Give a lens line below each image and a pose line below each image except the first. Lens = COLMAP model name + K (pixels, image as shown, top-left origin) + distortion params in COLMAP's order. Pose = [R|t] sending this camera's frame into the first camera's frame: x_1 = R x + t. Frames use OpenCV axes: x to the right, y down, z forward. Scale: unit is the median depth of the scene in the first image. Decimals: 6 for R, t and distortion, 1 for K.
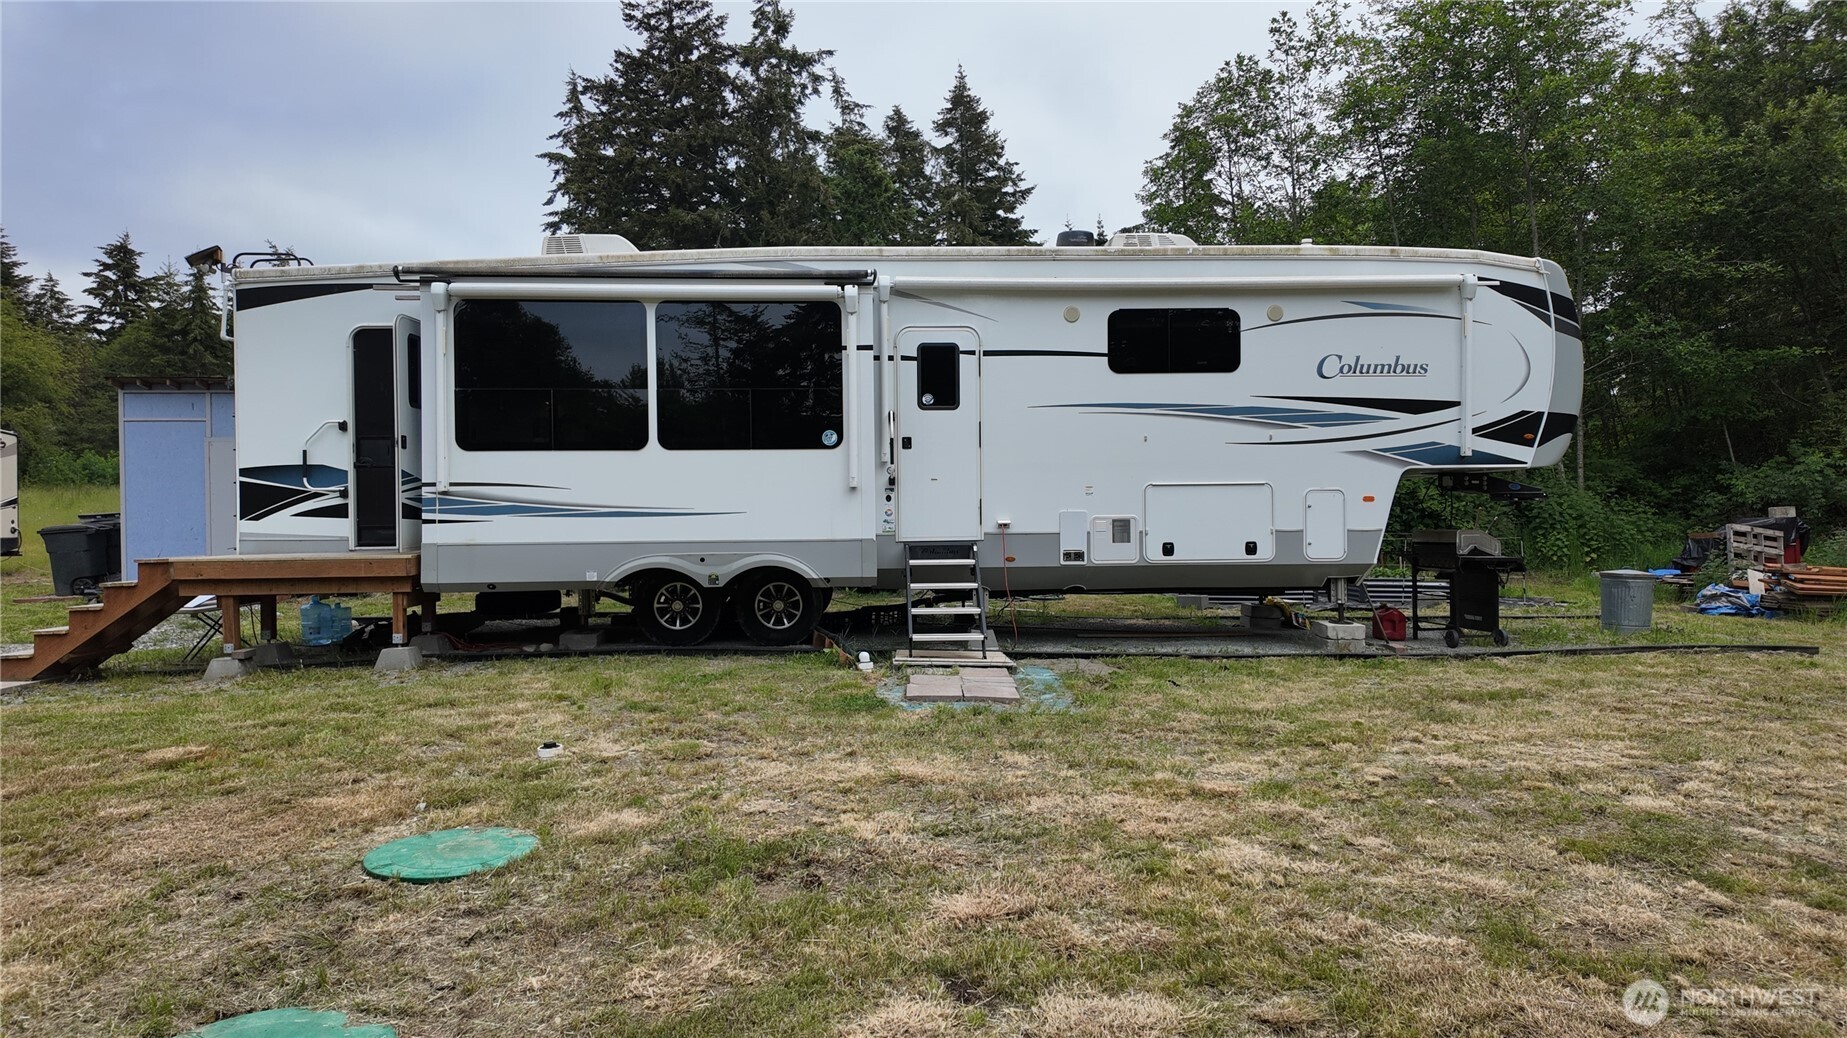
lens RADIAL K [[1105.4, 0, 924.6], [0, 1105.4, 530.1], [0, 0, 1]] dist [0.029554, -0.002442]
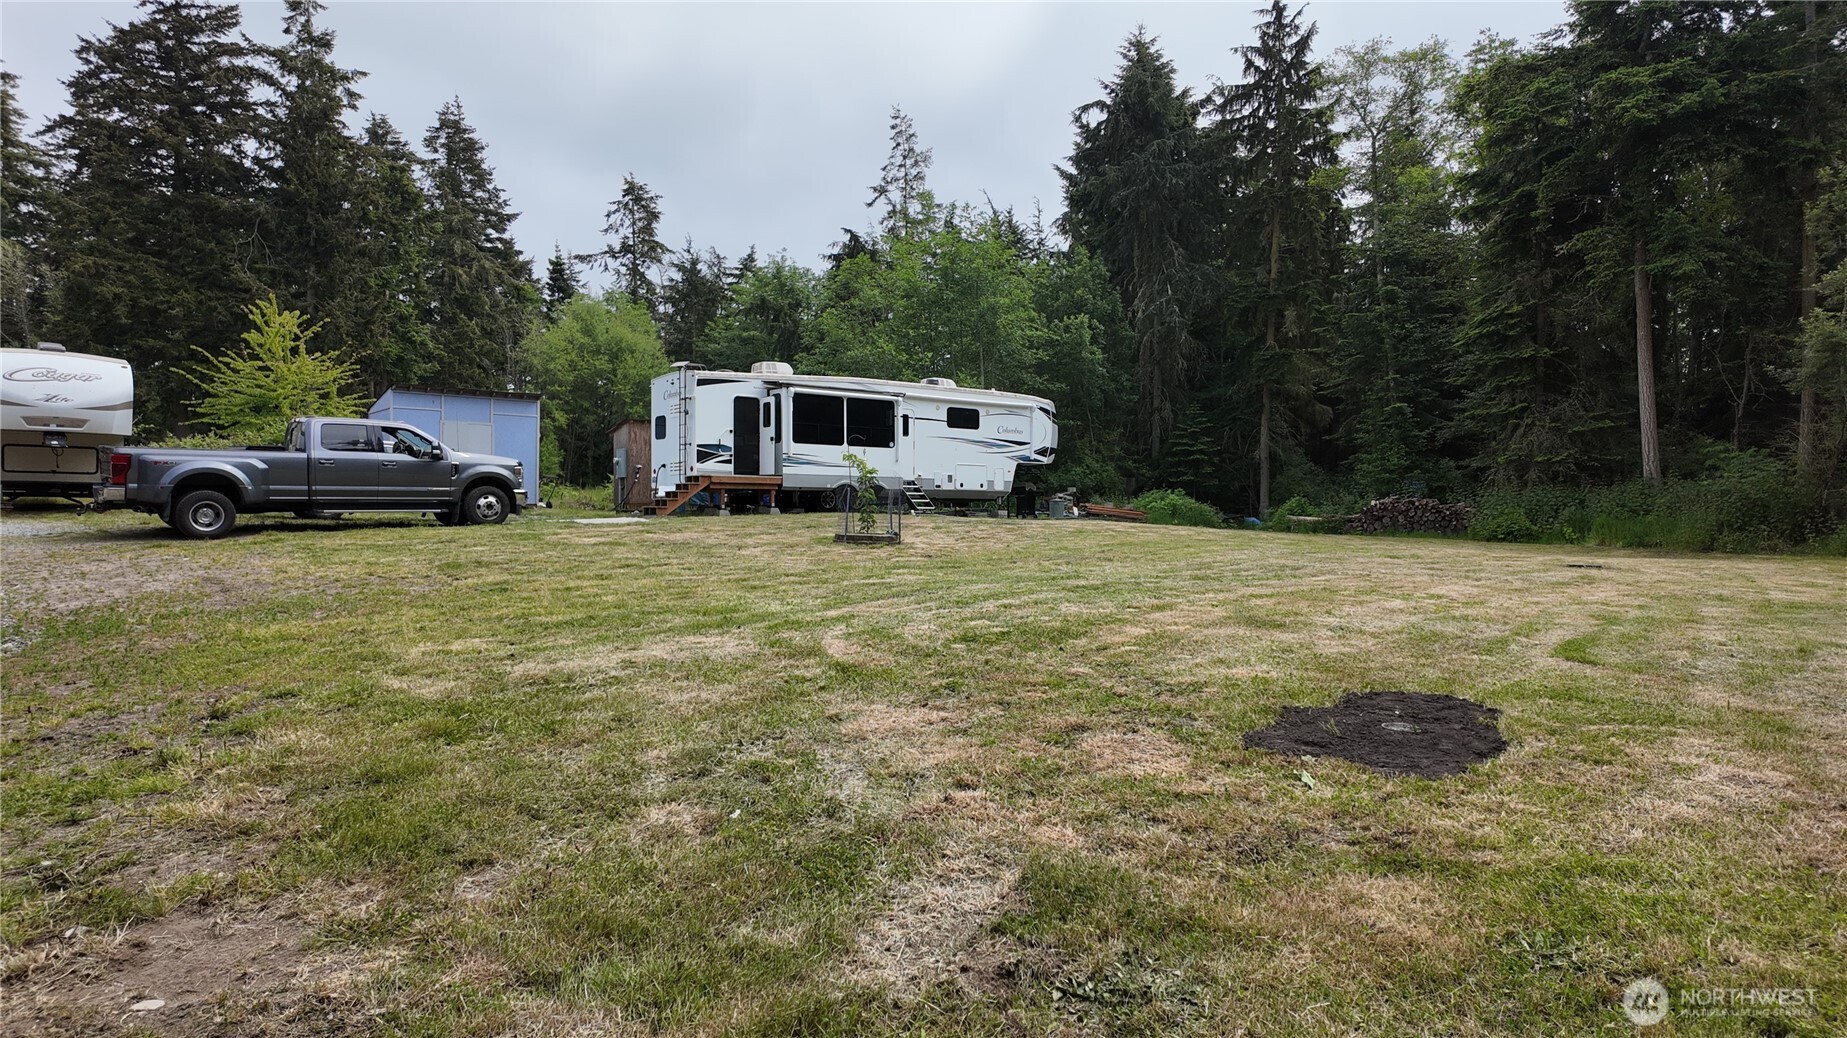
lens RADIAL K [[1105.4, 0, 924.3], [0, 1105.4, 519.7], [0, 0, 1]] dist [0.029554, -0.002442]
pose [[0.822939, 0.012763, 0.567987, -1.601078], [-0.007745, 0.999907, -0.011246, 0.147725], [-0.568077, 0.004856, 0.822961, -1.472467]]
